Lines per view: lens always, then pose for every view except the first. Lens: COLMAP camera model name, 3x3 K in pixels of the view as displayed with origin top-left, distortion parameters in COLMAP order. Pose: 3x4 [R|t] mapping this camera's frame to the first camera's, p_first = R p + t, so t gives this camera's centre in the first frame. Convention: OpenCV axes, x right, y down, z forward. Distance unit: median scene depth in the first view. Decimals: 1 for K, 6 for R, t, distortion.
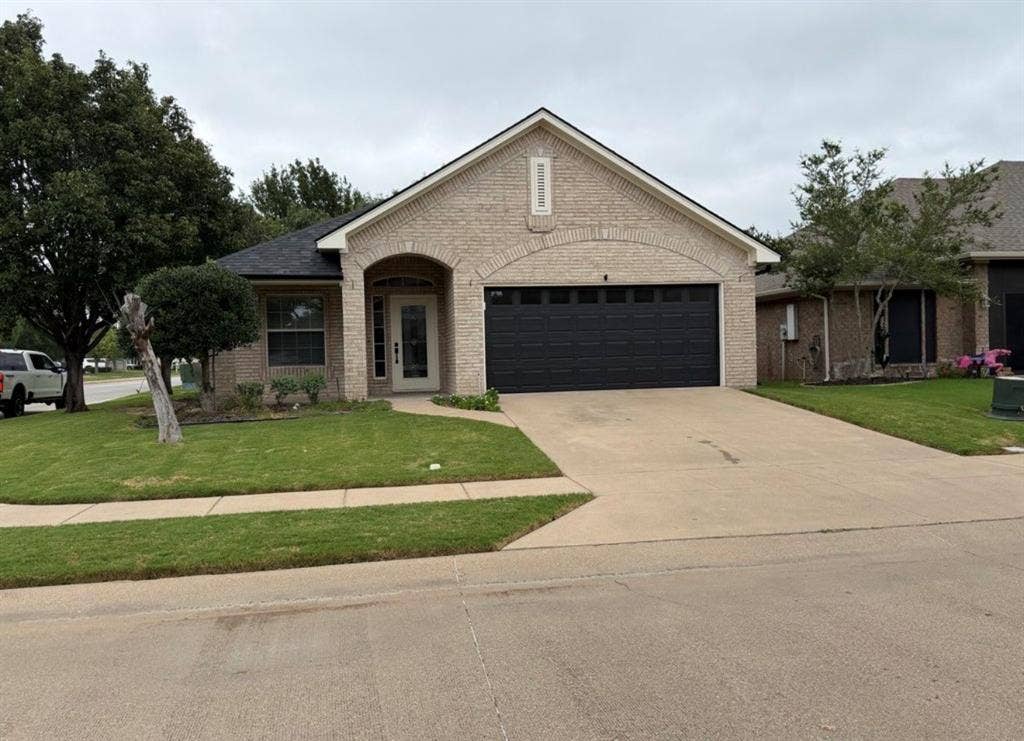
lens RADIAL K [[794.1, 0, 522.9], [0, 794.1, 370.8], [0, 0, 1]] dist [0.102314, -0.189685]
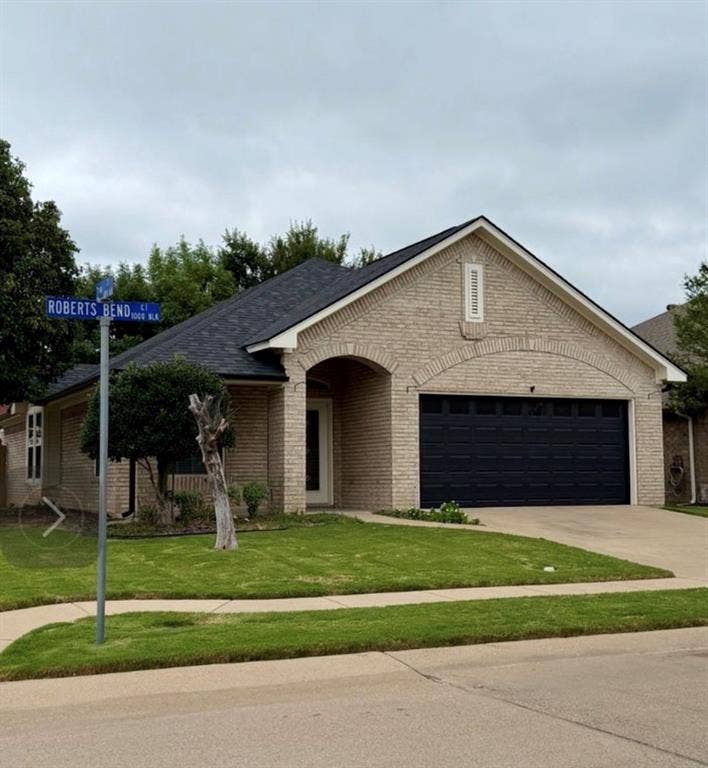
lens RADIAL K [[1065.6, 0, 354.0], [0, 1065.6, 384.0], [0, 0, 1]] dist [0.038710, 0.026469]
pose [[0.966057, 0.042231, 0.254855, -0.448181], [-0.014776, 0.993966, -0.108693, 0.021053], [-0.257907, 0.101238, 0.960851, -0.194738]]
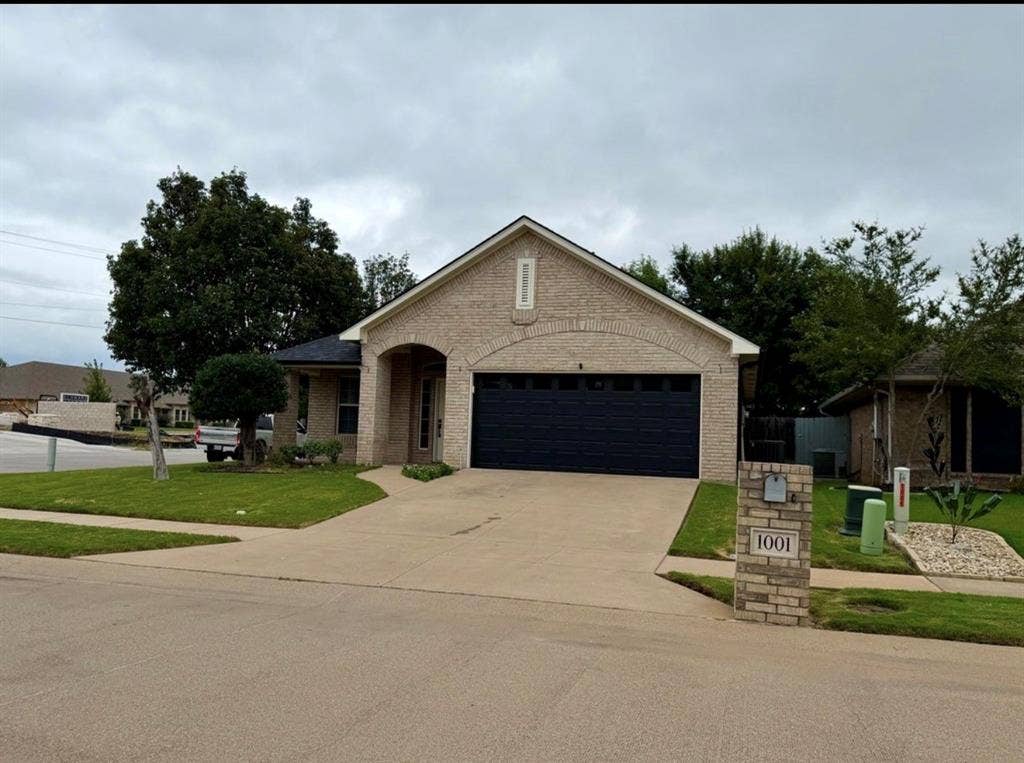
lens RADIAL K [[784.6, 0, 513.2], [0, 784.6, 394.3], [0, 0, 1]] dist [0.043407, -0.000376]
pose [[0.889938, 0.030855, -0.455036, 0.515337], [-0.065083, 0.996090, -0.059744, -0.012195], [0.451413, 0.082783, 0.888467, 0.036305]]
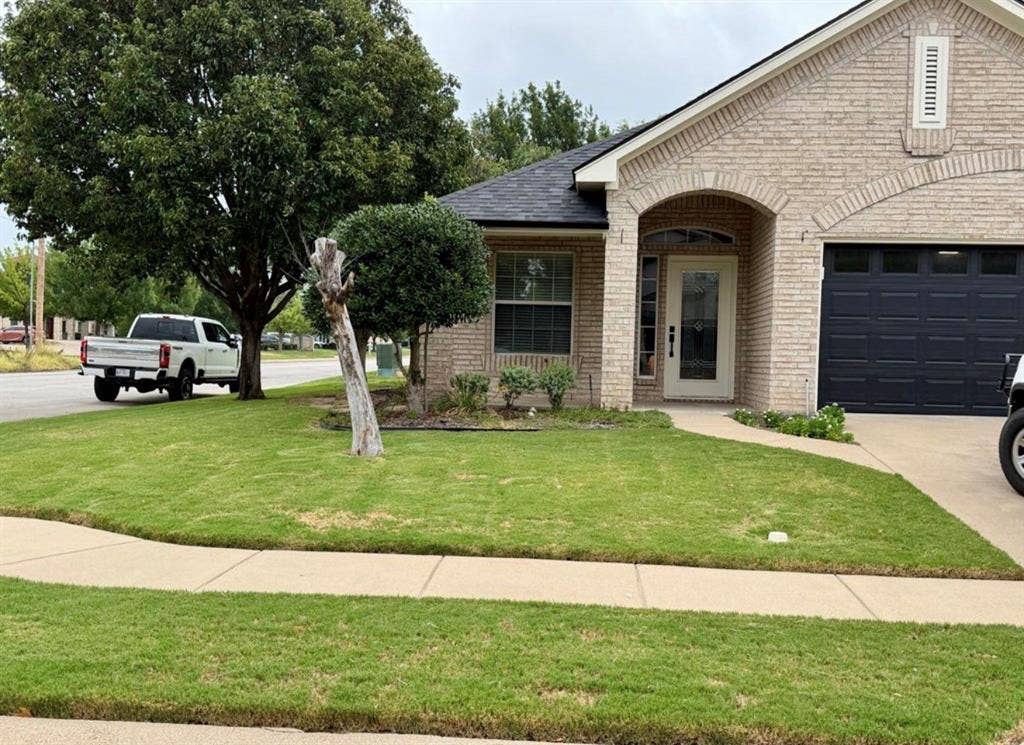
lens RADIAL K [[1020.0, 0, 510.6], [0, 1020.0, 386.2], [0, 0, 1]] dist [0.204422, -0.498208]
pose [[0.963010, 0.057571, -0.263243, -0.066050], [-0.052717, 0.998285, 0.025472, 0.000715], [0.264258, -0.010653, 0.964393, 0.134076]]
